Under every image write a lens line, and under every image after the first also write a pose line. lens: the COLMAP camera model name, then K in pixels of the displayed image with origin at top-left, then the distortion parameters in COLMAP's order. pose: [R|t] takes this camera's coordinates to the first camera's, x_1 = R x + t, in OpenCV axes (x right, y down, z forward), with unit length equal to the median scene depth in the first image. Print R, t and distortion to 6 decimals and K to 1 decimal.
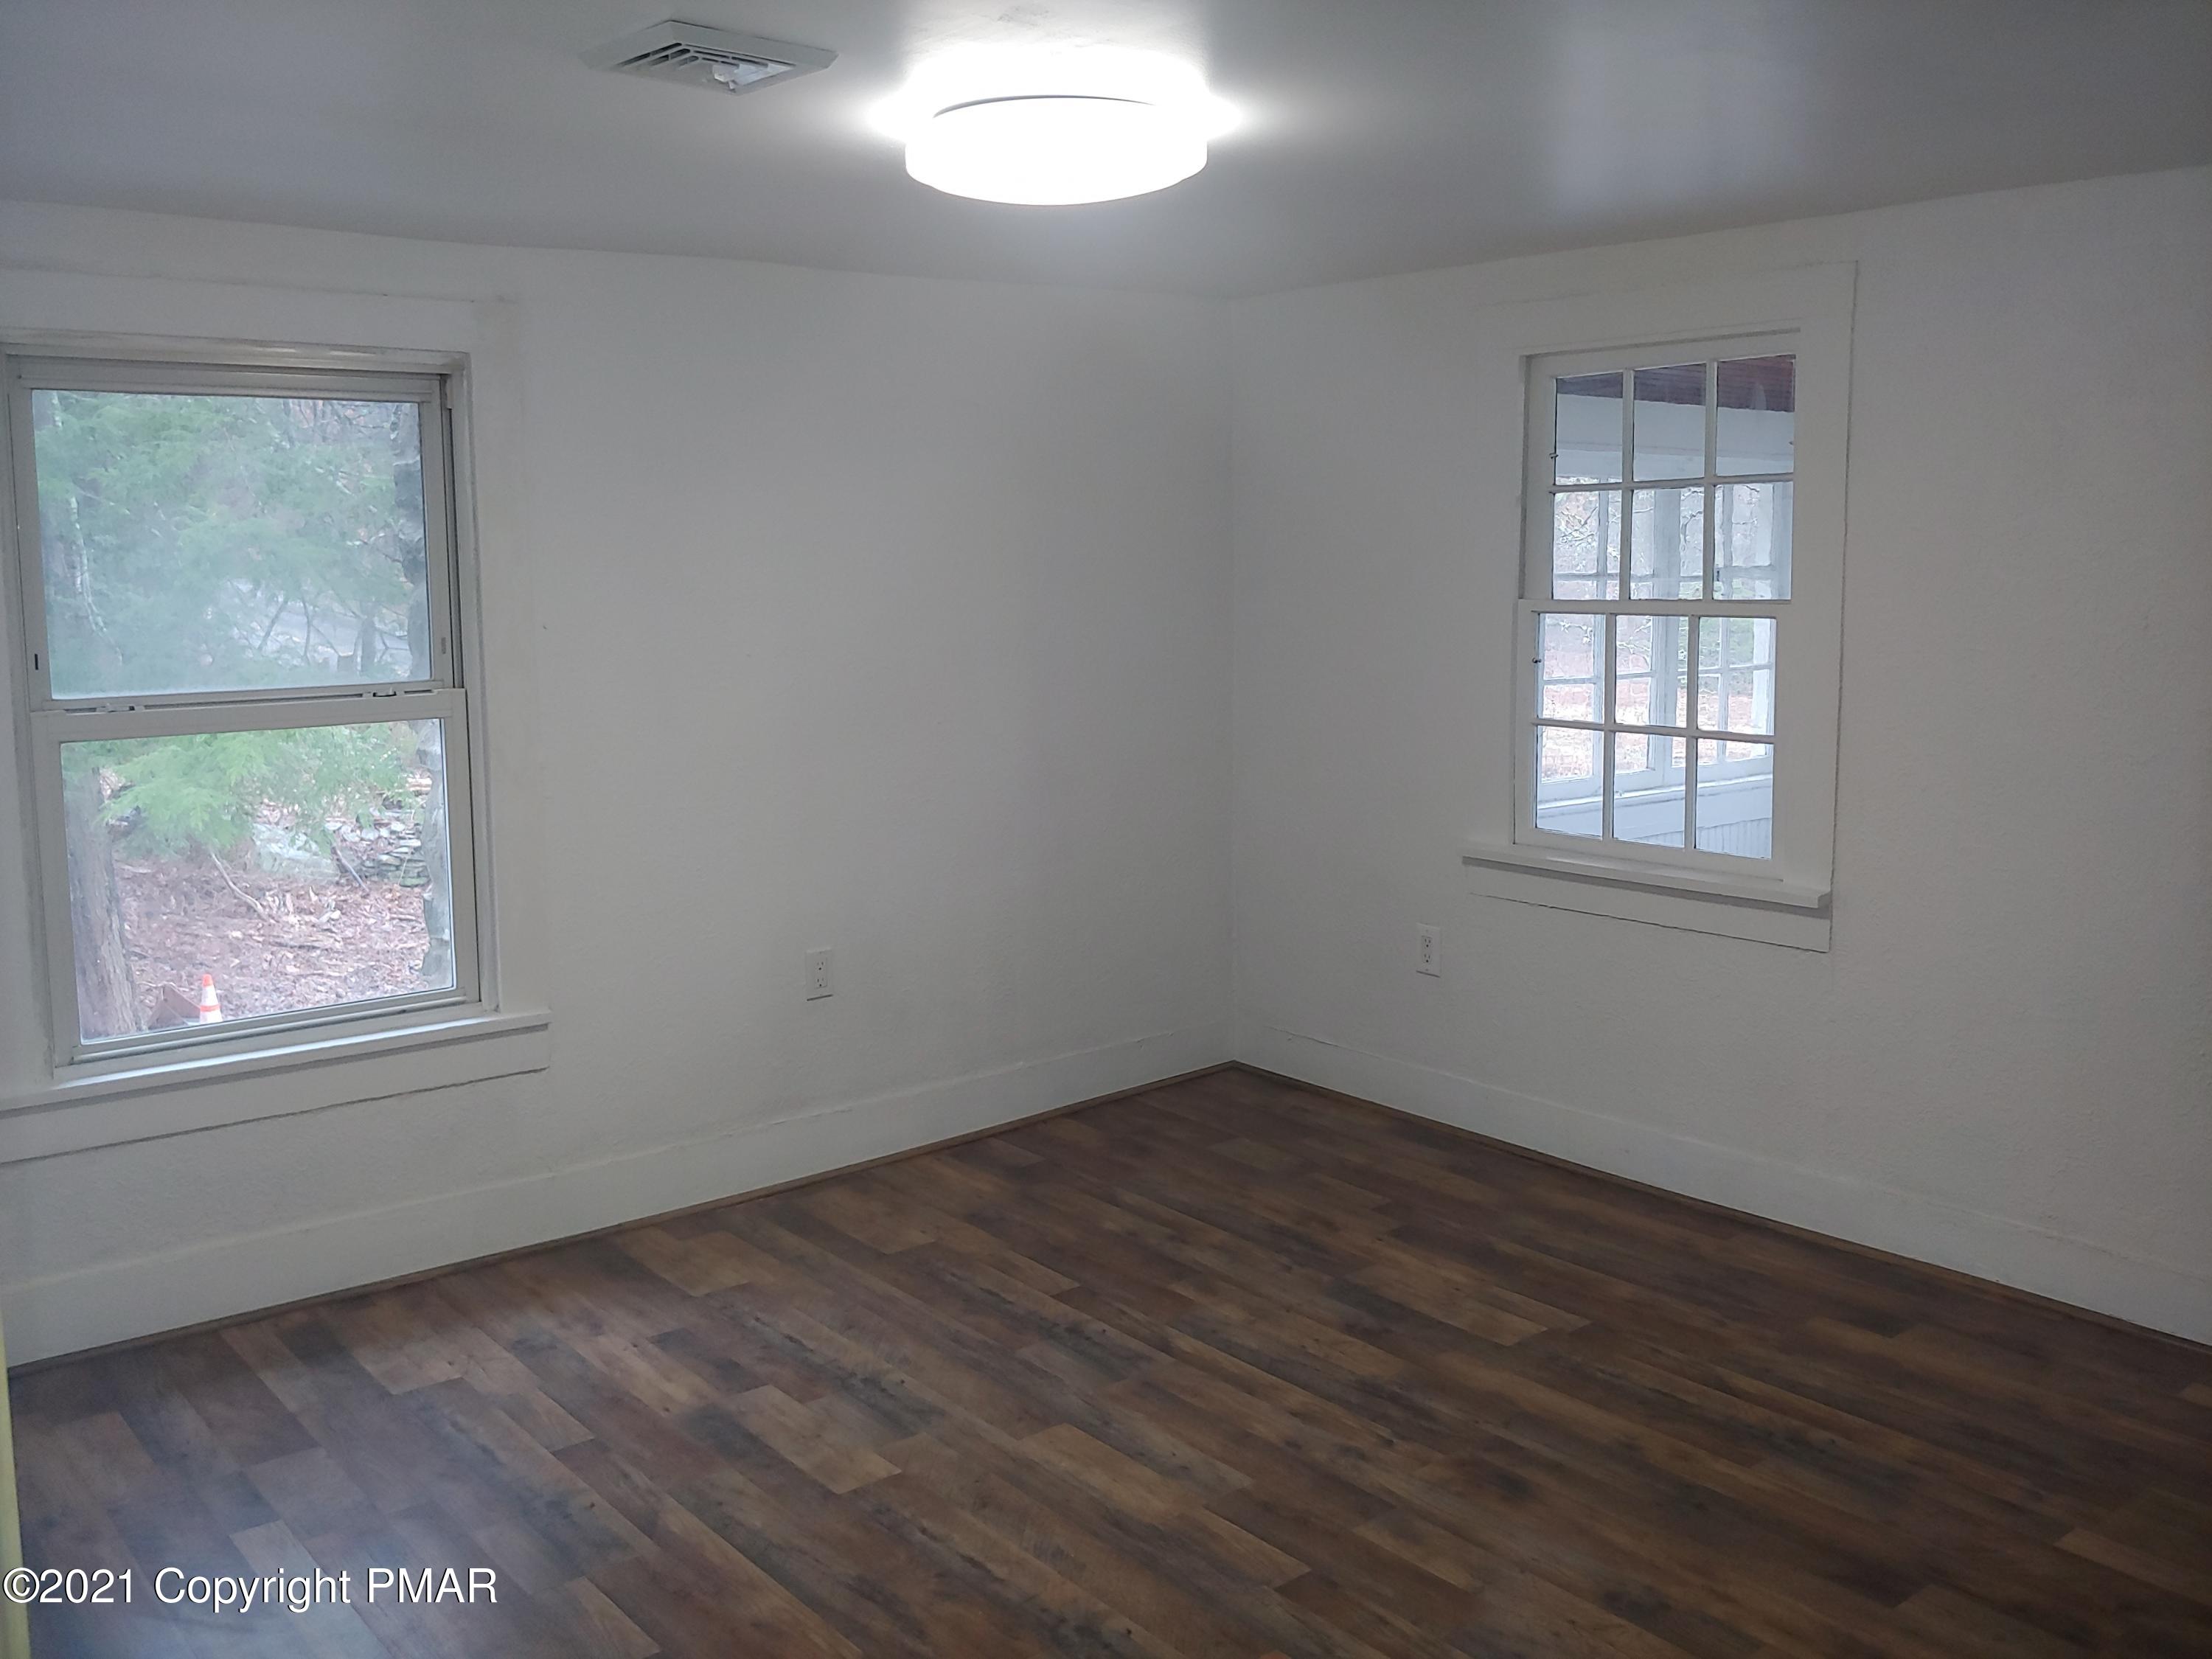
lens RADIAL K [[1946.2, 0, 1098.1], [0, 1946.2, 828.7], [0, 0, 1]] dist [0.002394, -0.010546]
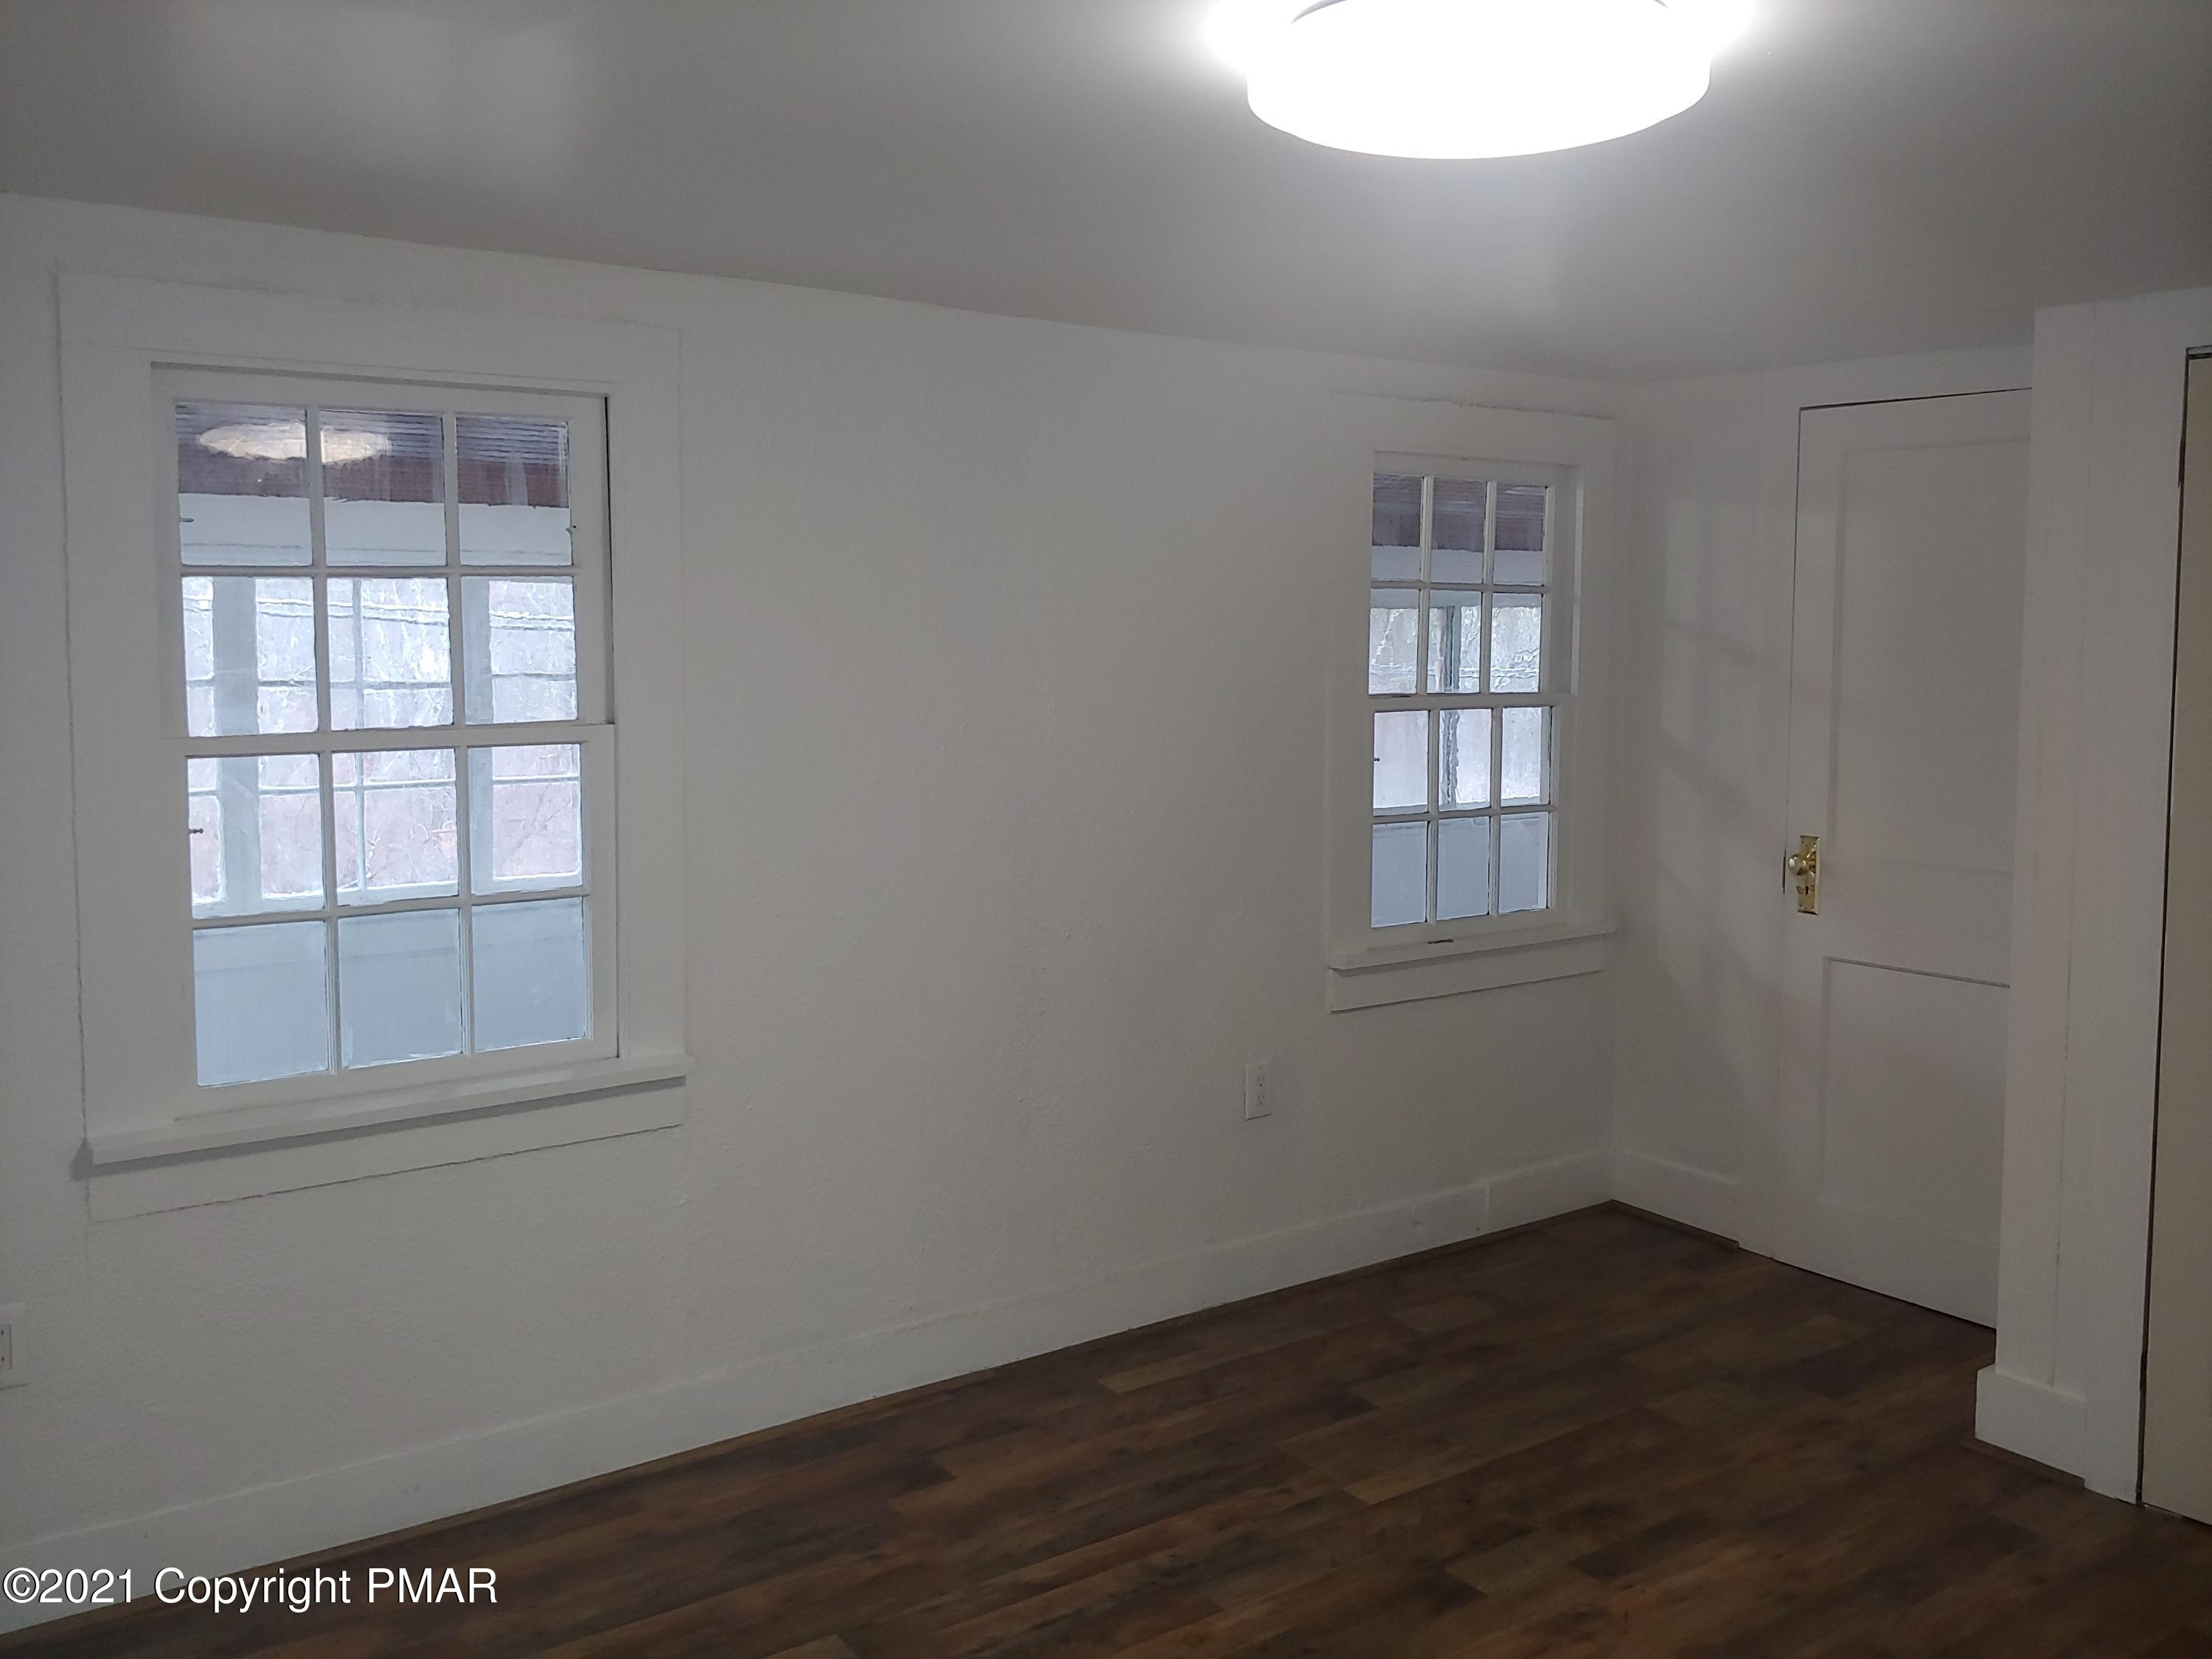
lens RADIAL K [[1946.2, 0, 1096.0], [0, 1946.2, 822.9], [0, 0, 1]] dist [0.002394, -0.010546]
pose [[0.050012, -0.081241, 0.995439, -0.513429], [0.154126, 0.985375, 0.072676, -0.113043], [-0.986785, 0.149789, 0.061802, 0.833563]]
